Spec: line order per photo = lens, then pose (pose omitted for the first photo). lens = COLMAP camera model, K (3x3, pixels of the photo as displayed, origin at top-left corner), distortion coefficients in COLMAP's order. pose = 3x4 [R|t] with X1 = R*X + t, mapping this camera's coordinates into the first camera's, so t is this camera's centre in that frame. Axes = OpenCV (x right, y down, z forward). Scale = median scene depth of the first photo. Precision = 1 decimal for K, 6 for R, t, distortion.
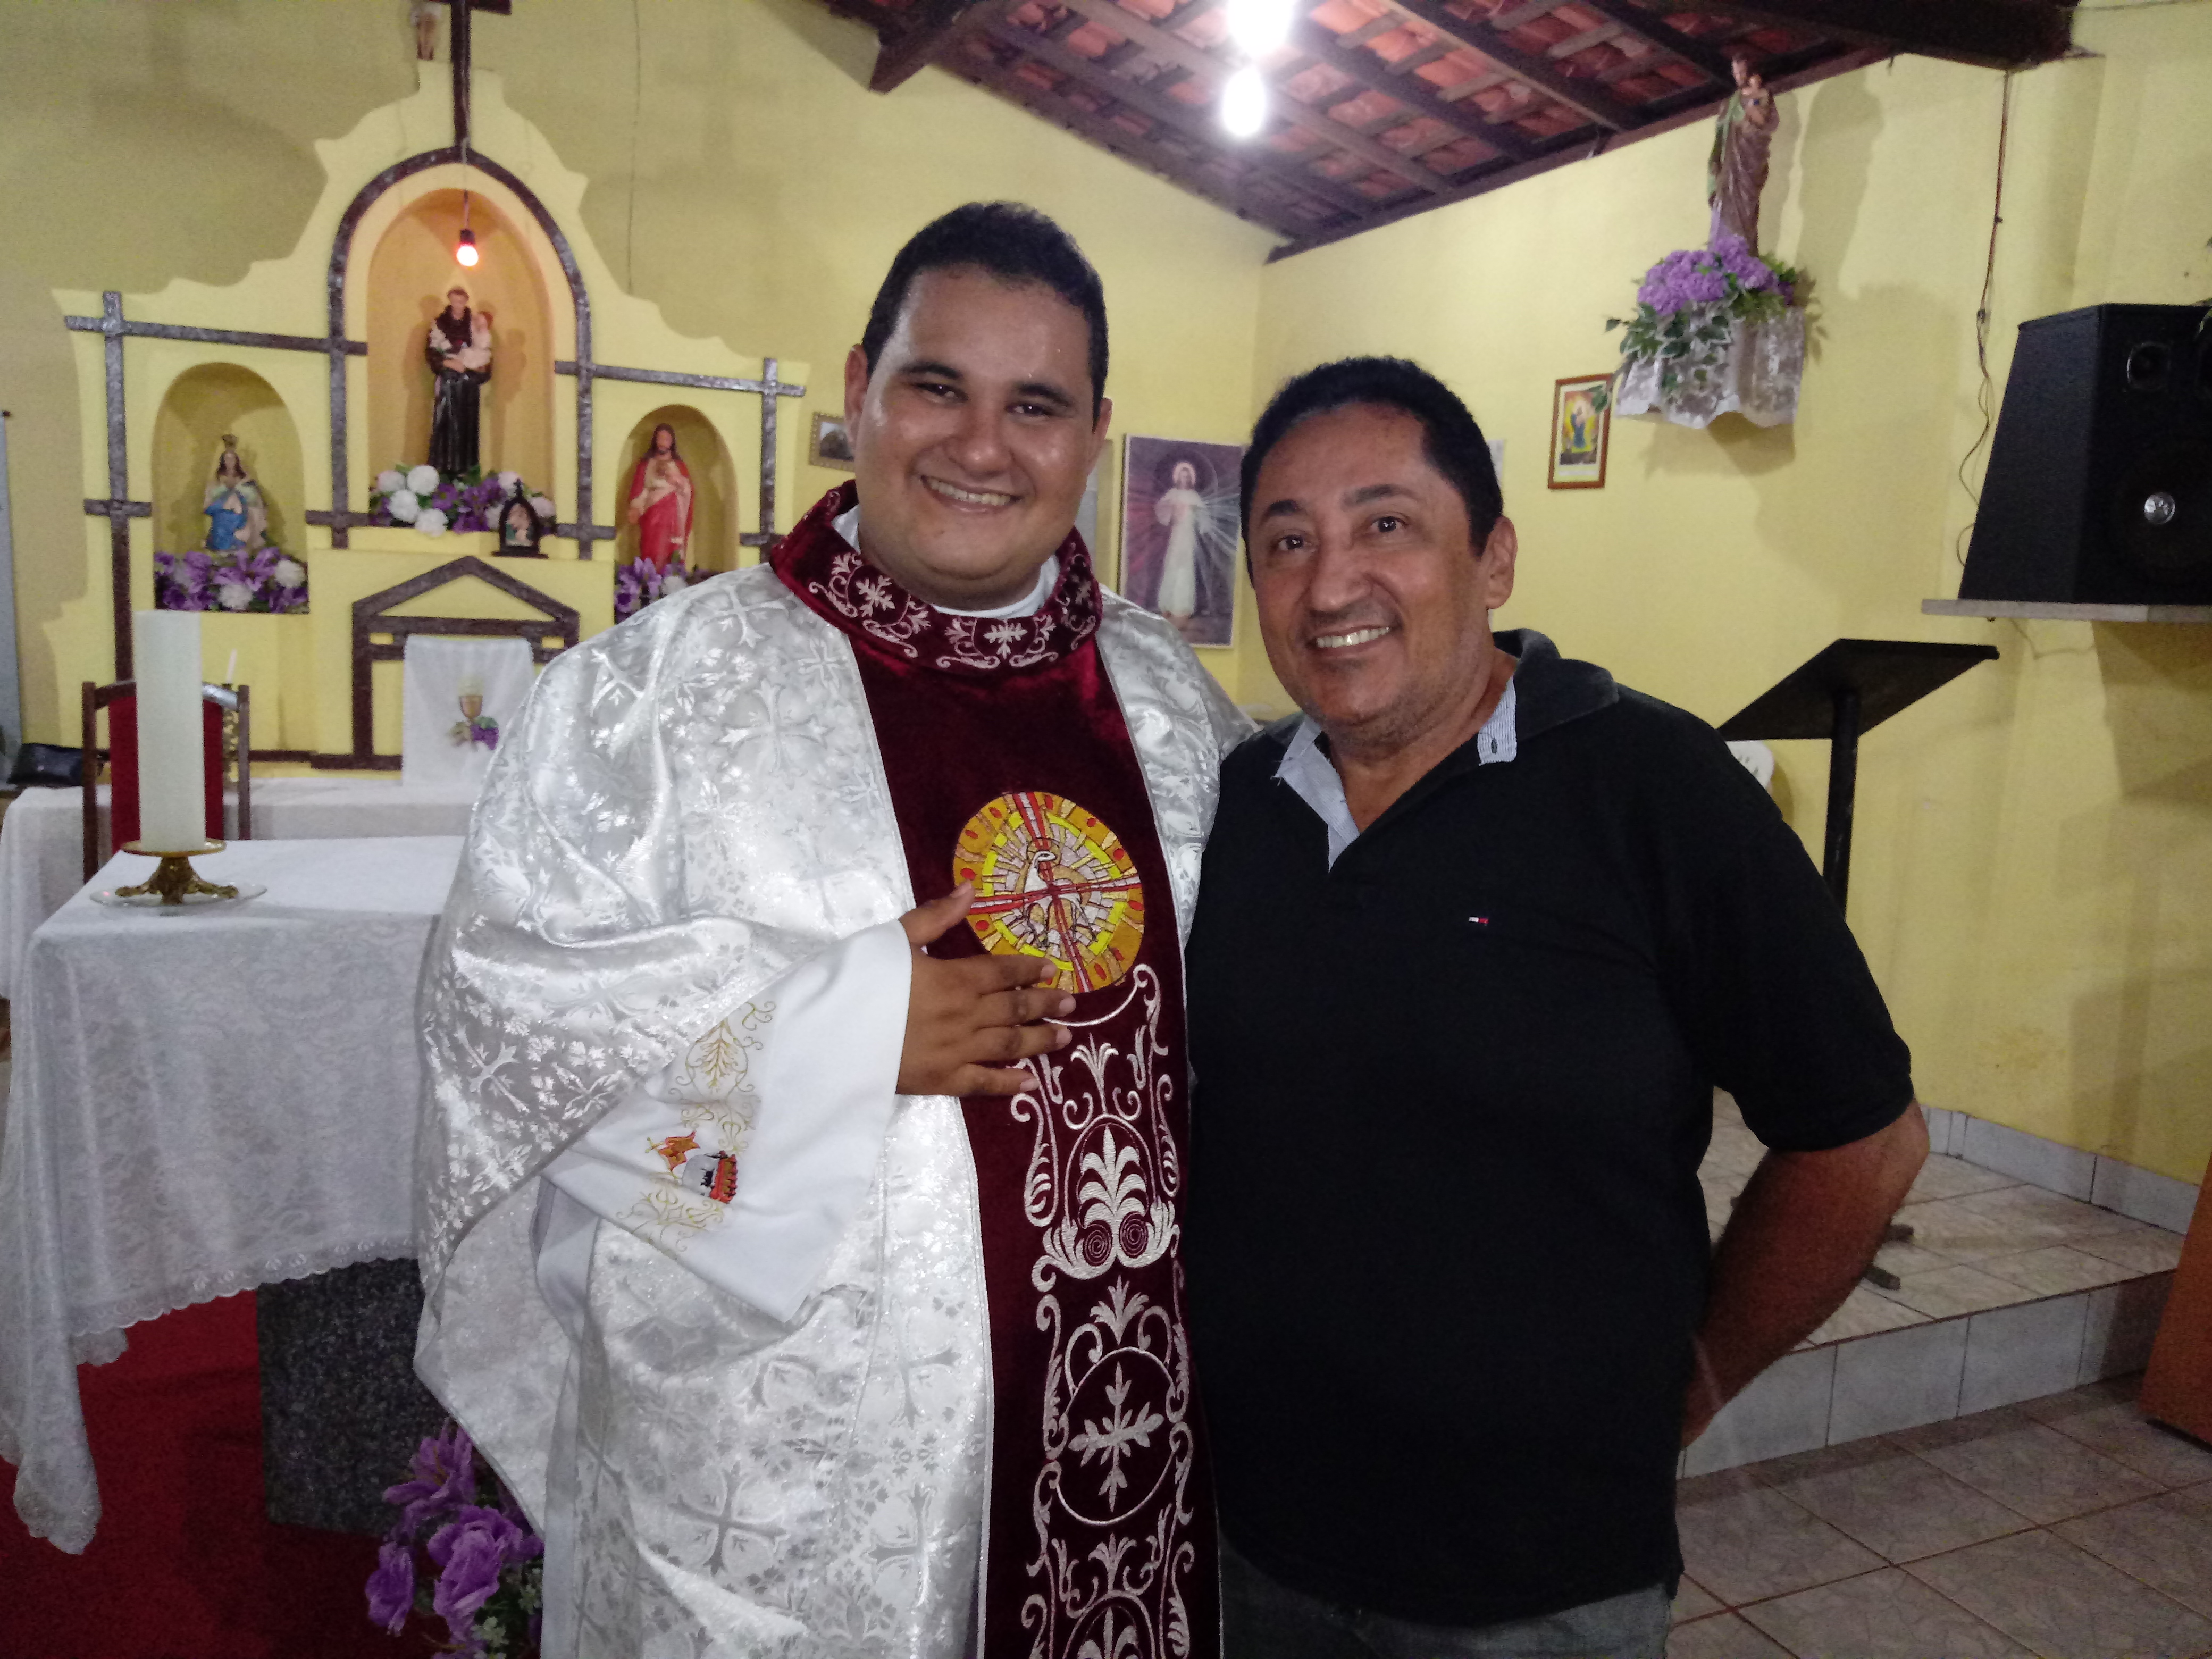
lens RADIAL K [[1644.7, 0, 1094.3], [0, 1644.7, 832.5], [0, 0, 1]] dist [0.021320, -0.024532]
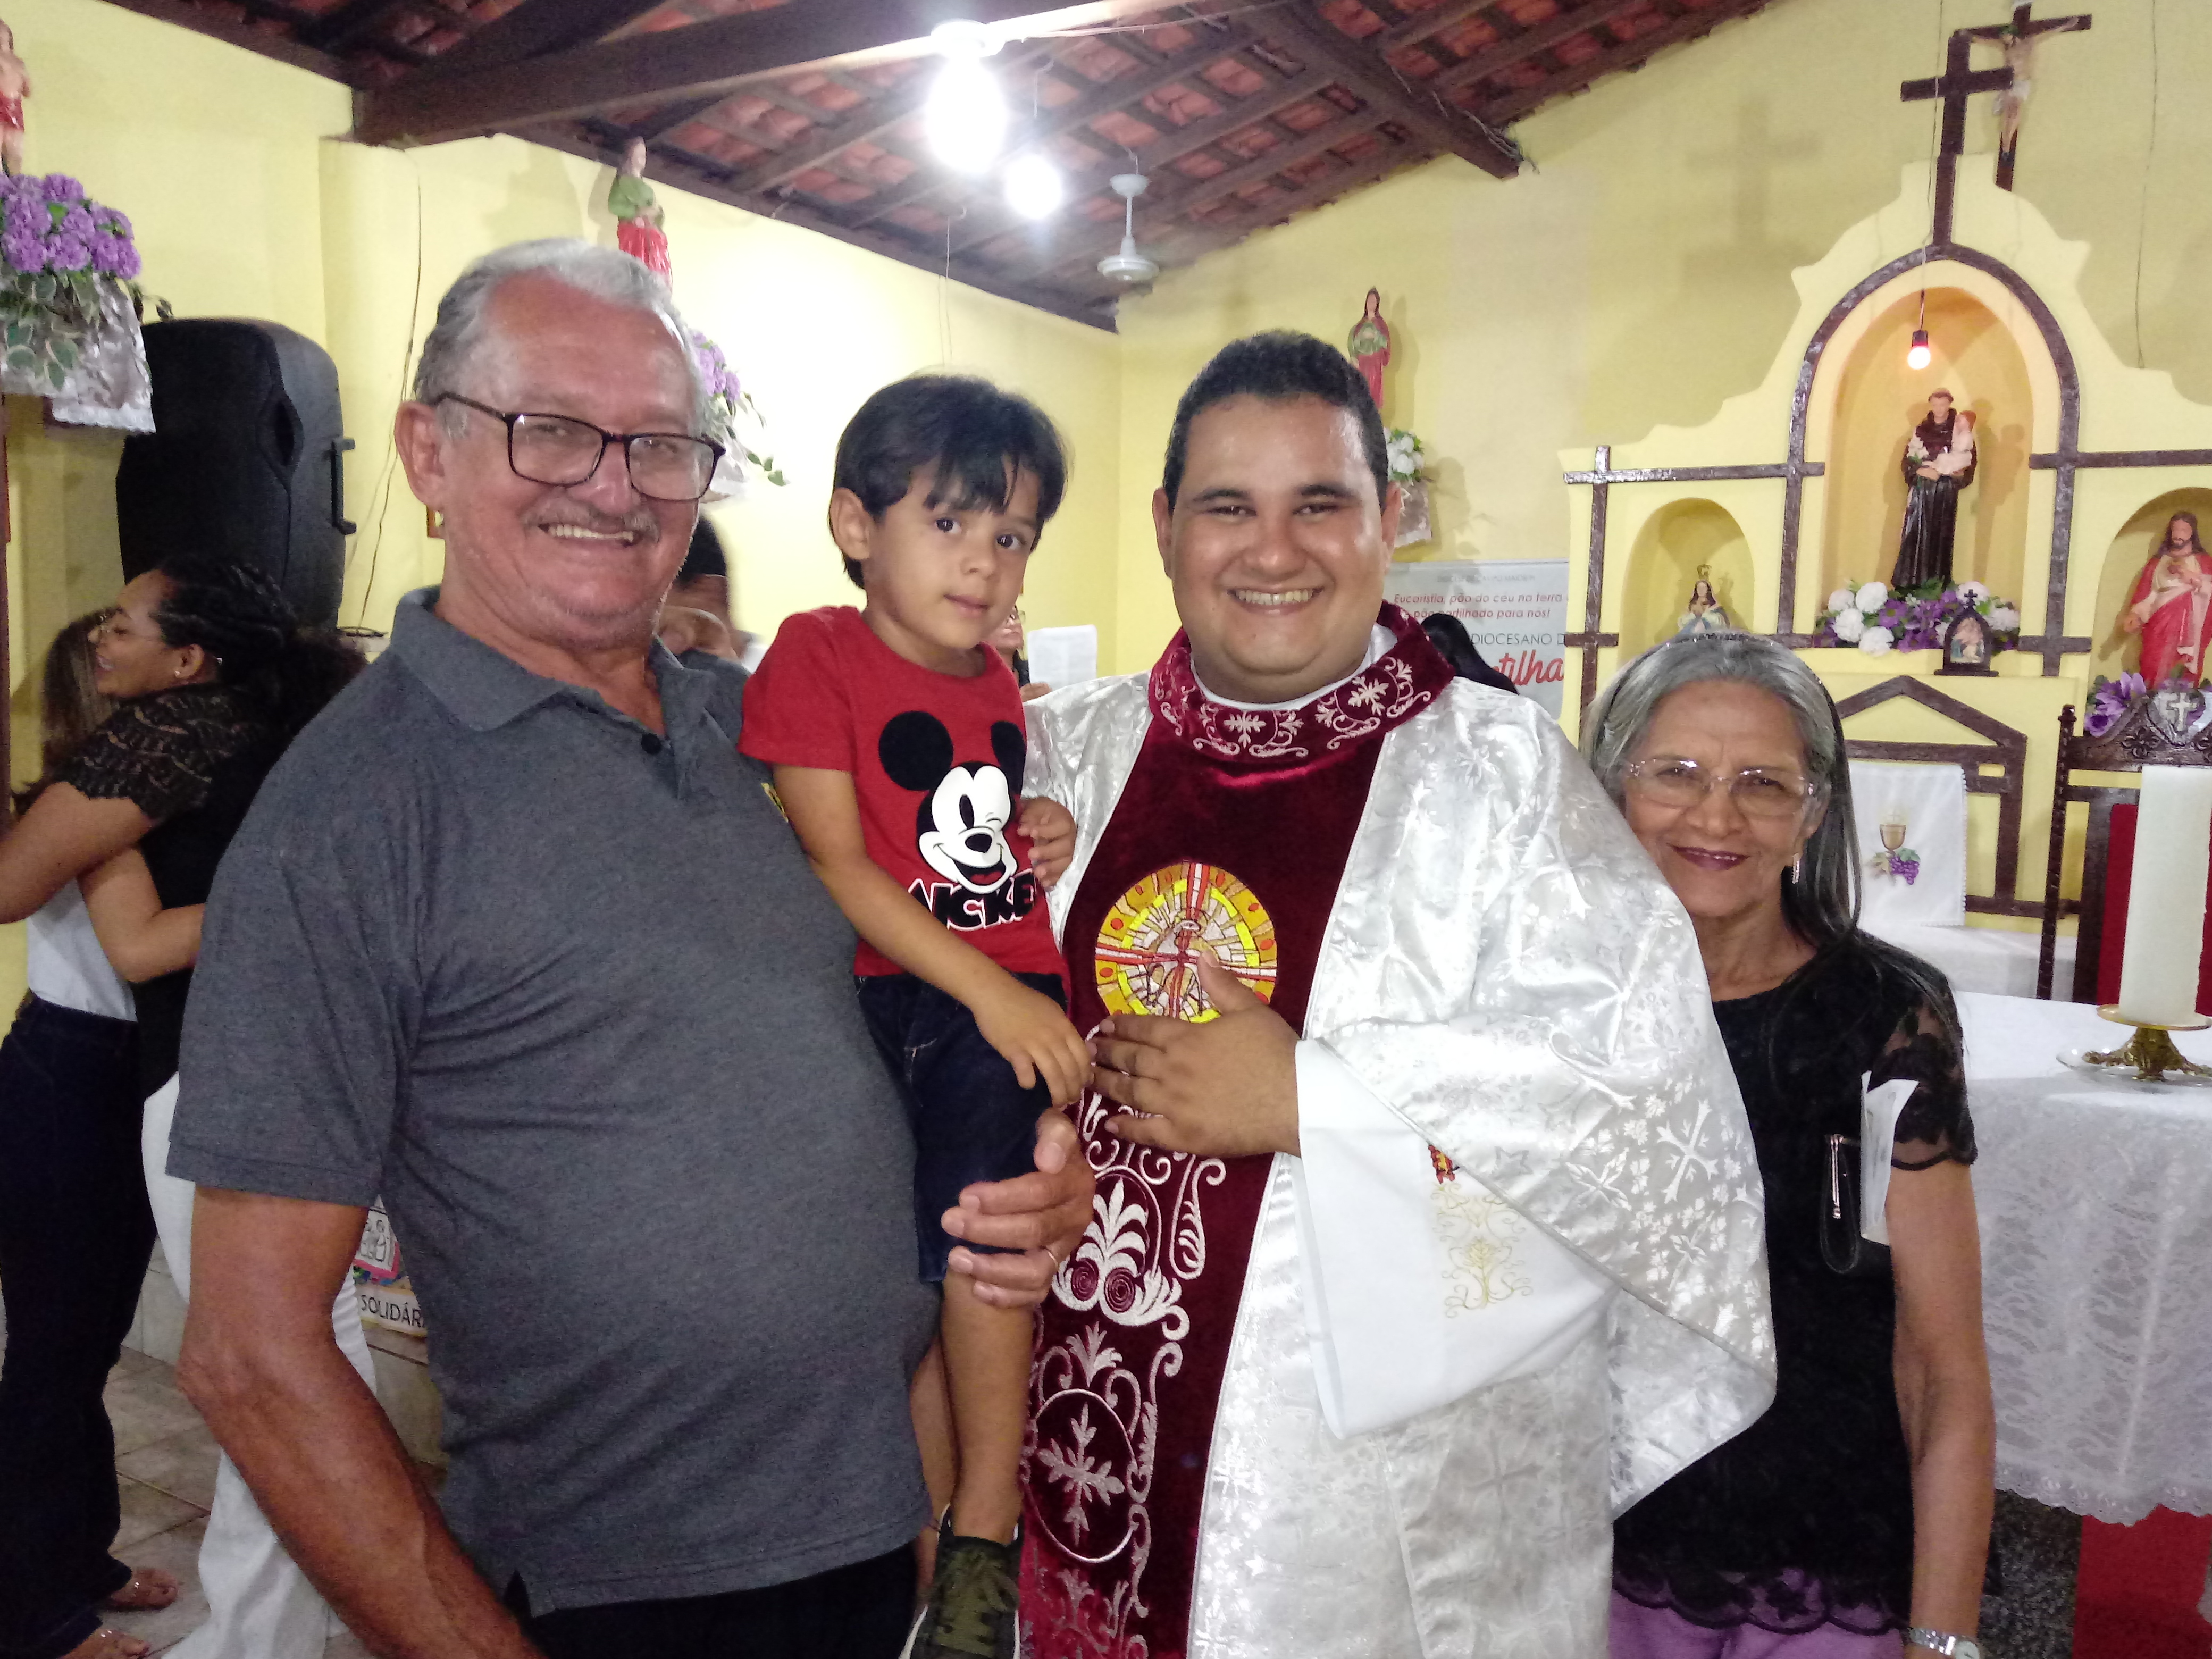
lens RADIAL K [[1766.7, 0, 1094.5], [0, 1766.7, 854.5], [0, 0, 1]] dist [0.004665, 0.007460]
pose [[0.568033, 0.058532, -0.820922, 0.186018], [-0.116667, 0.993122, -0.009917, -0.003620], [0.814695, 0.101408, 0.570954, 0.065927]]
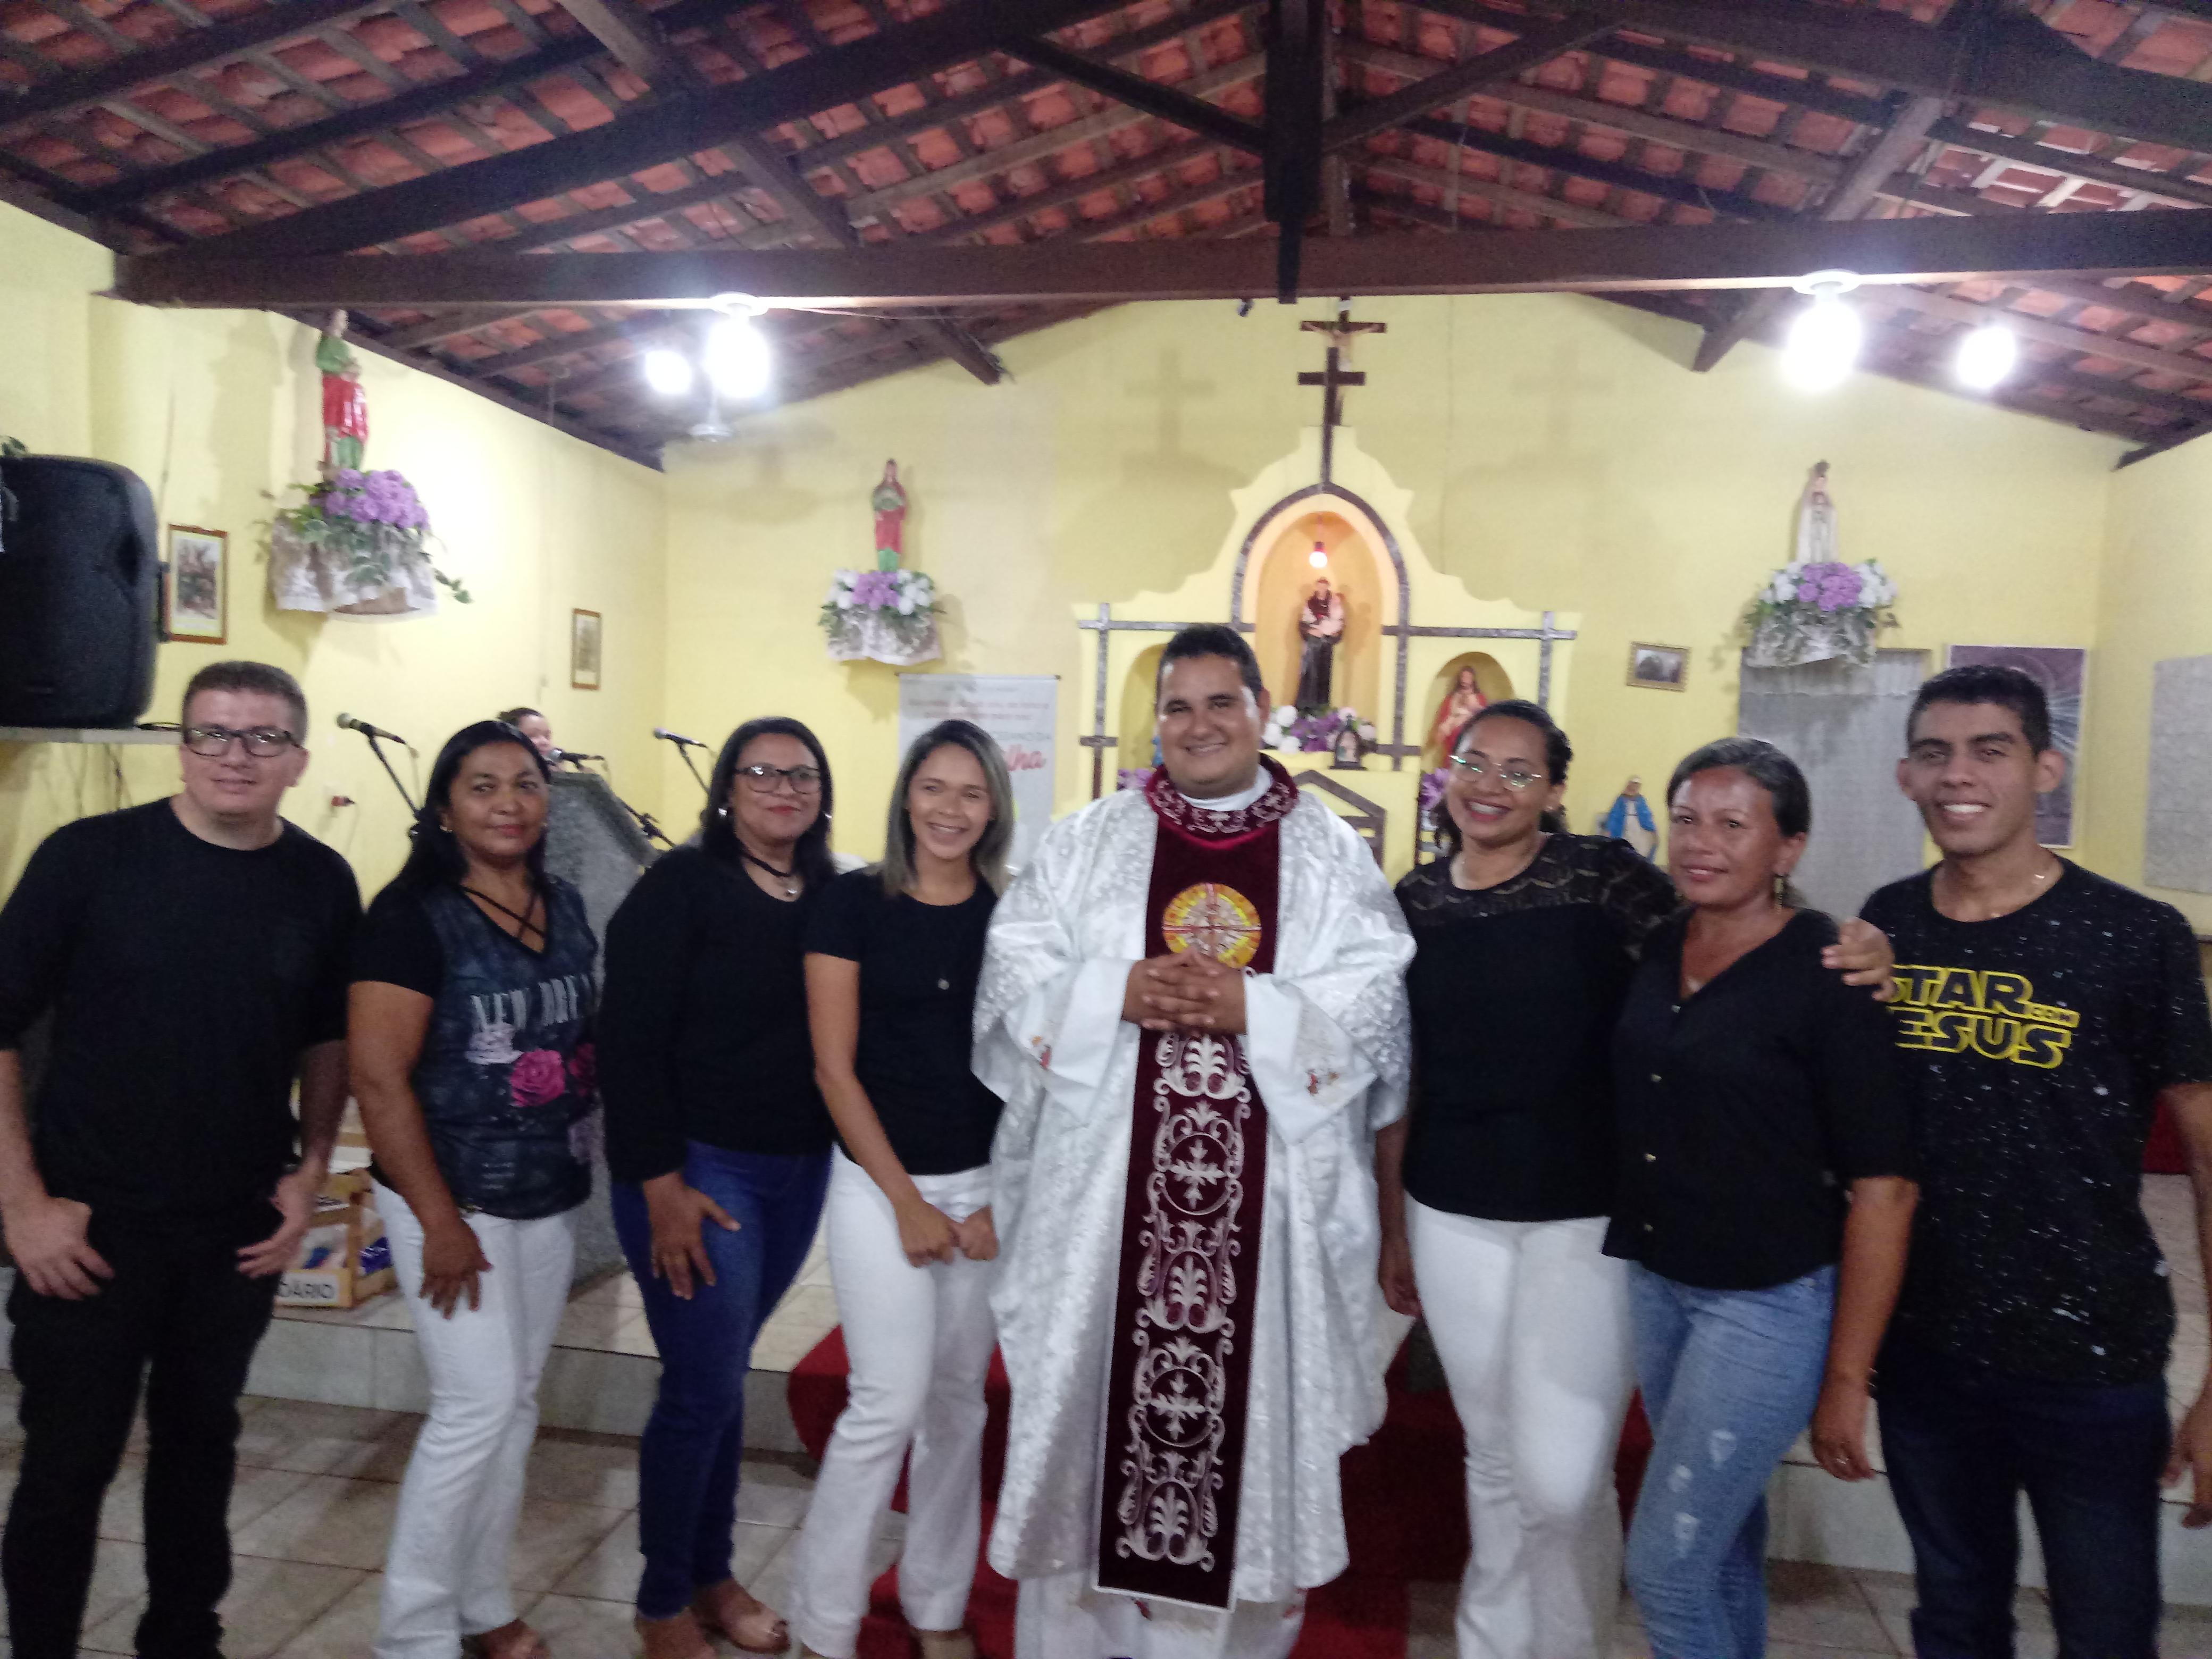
lens RADIAL K [[1624.4, 0, 1110.3], [0, 1624.4, 855.4], [0, 0, 1]] dist [0.016873, -0.005372]
pose [[0.836058, 0.018699, -0.548322, 0.226703], [-0.077134, 0.993499, -0.083729, 0.030701], [0.543192, 0.112296, 0.832065, -0.214564]]
